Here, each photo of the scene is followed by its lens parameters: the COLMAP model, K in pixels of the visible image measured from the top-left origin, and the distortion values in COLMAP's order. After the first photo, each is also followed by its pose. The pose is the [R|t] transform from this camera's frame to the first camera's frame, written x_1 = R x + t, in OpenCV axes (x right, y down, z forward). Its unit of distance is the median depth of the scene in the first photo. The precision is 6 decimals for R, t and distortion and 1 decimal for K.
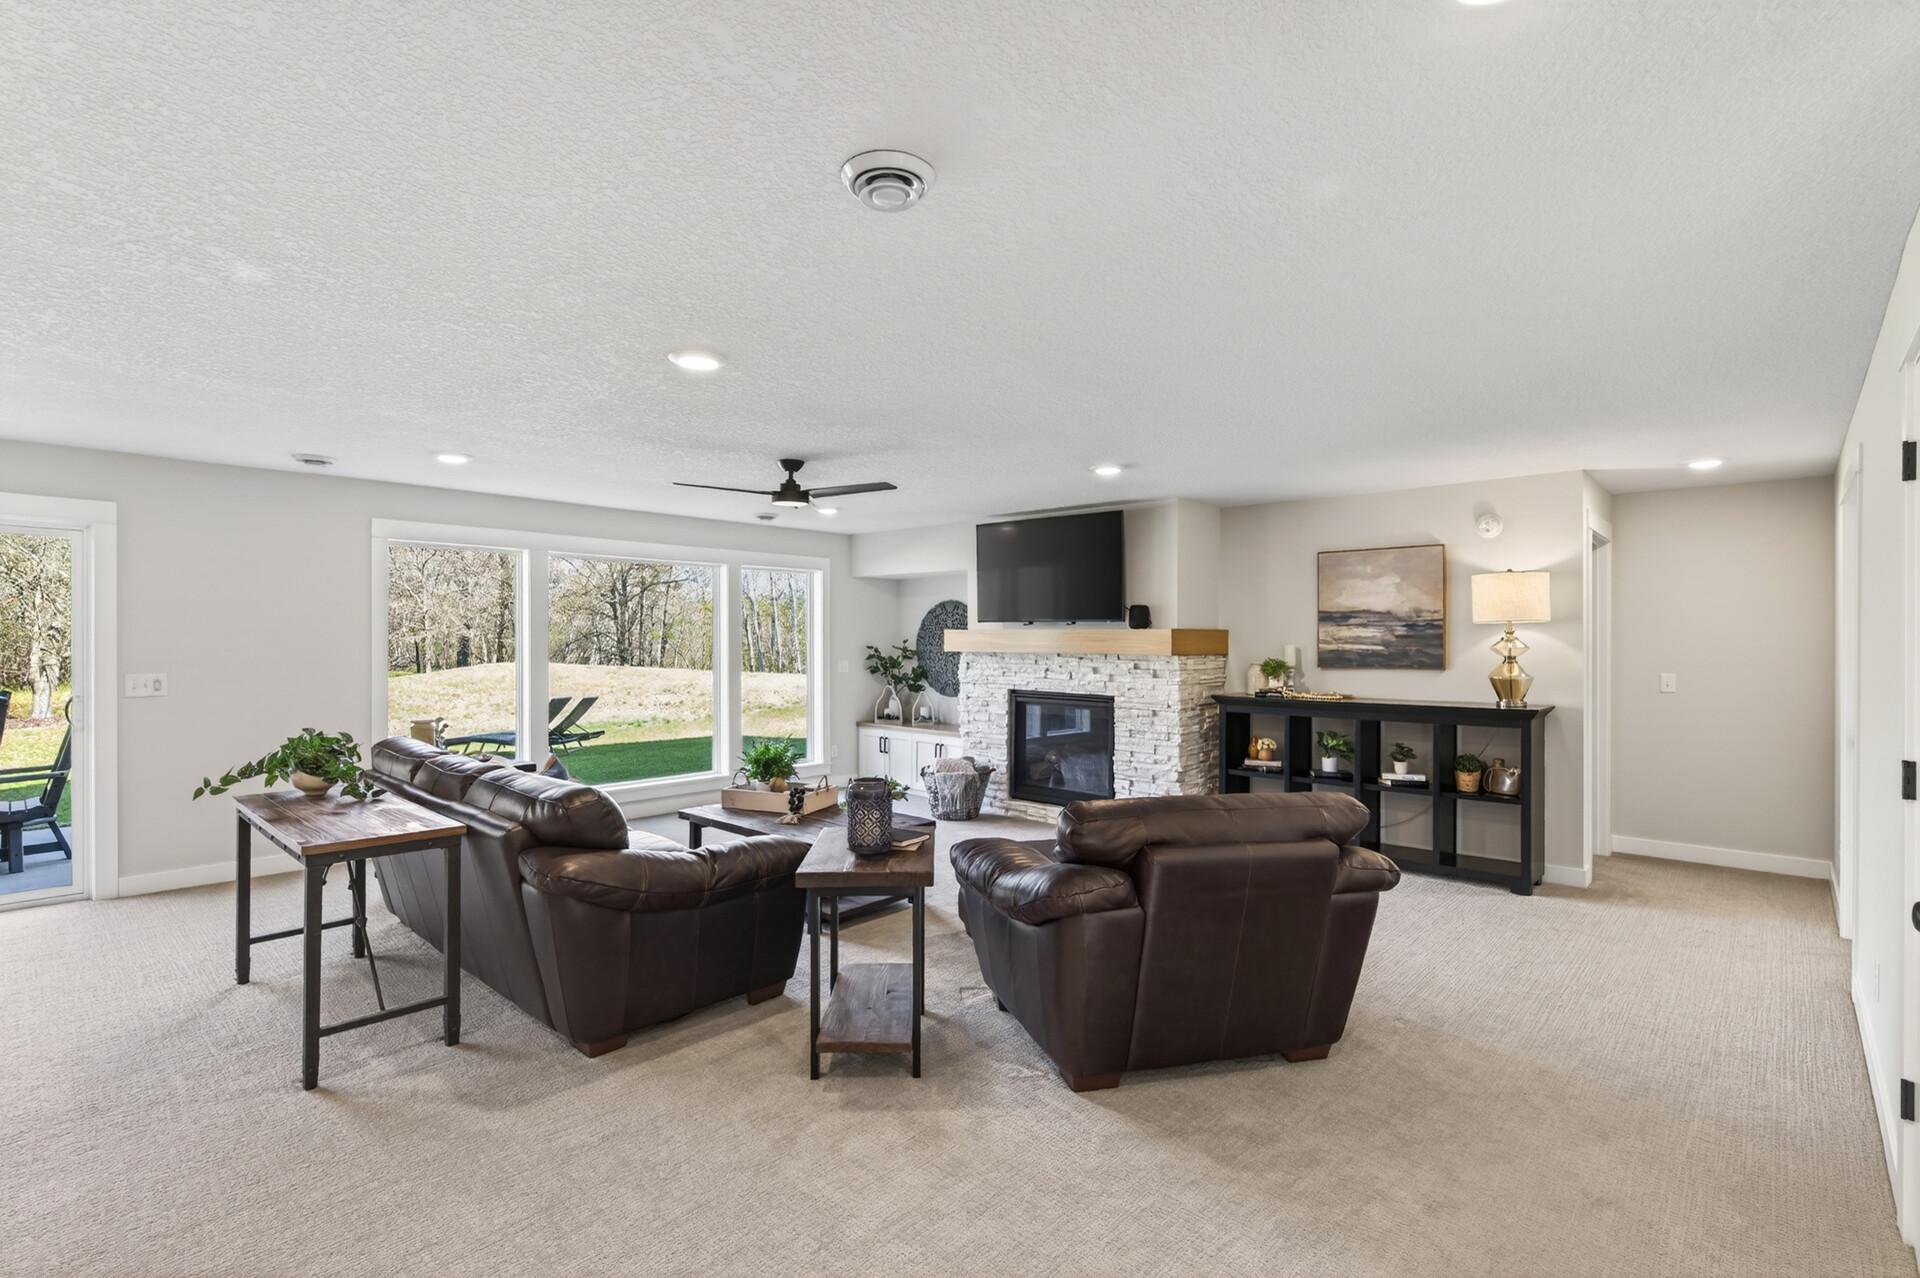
lens RADIAL K [[891.0, 0, 955.4], [0, 891.0, 640.5], [0, 0, 1]] dist [-0.003727, 0.001197]
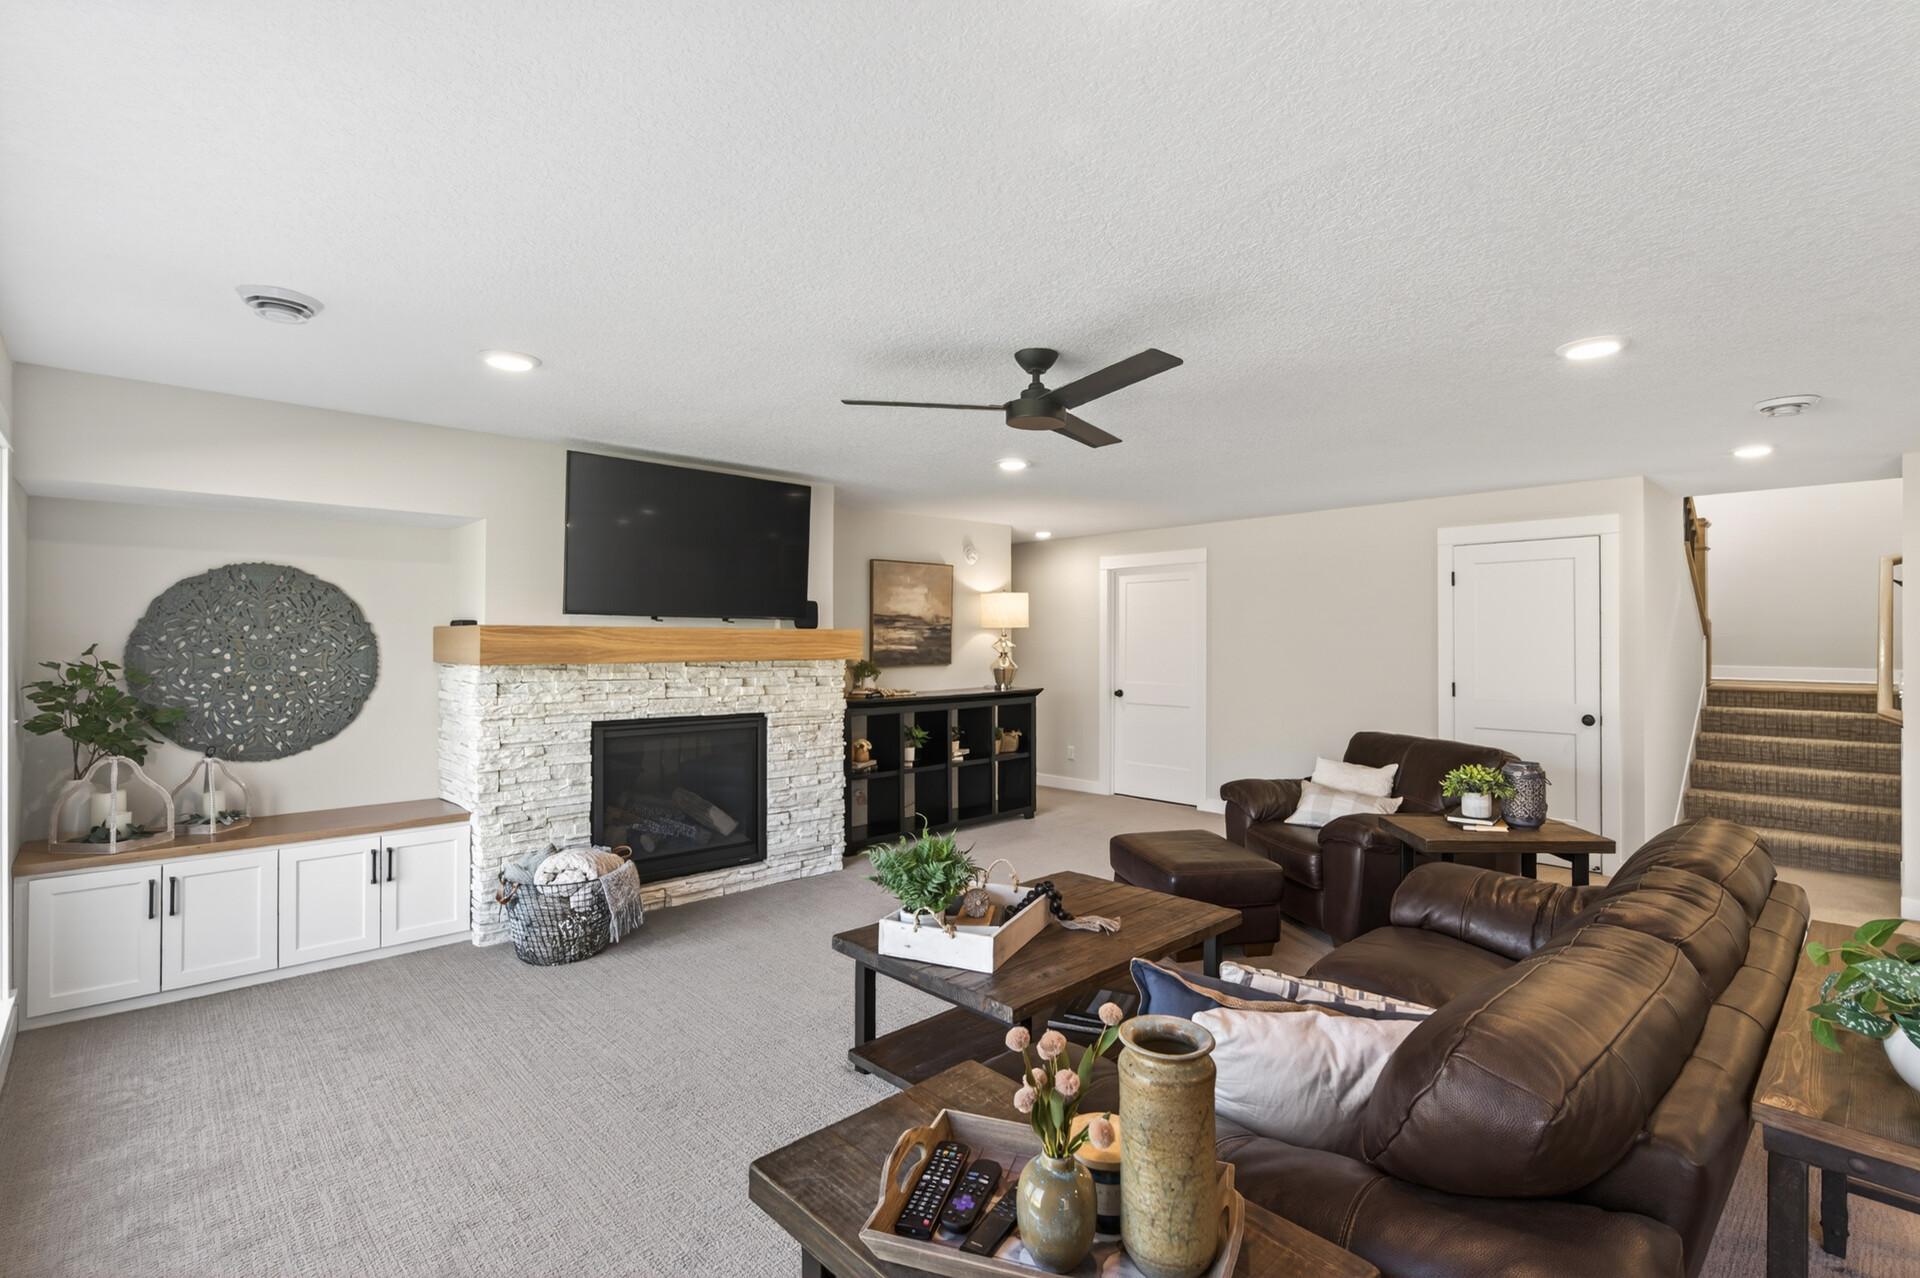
lens RADIAL K [[891.0, 0, 955.7], [0, 891.0, 635.6], [0, 0, 1]] dist [-0.003727, 0.001197]
pose [[0.068039, -0.000104, 0.997683, -0.664354], [-0.000550, 1.000000, 0.000141, -0.007772], [-0.997683, -0.000558, 0.068039, 0.845858]]
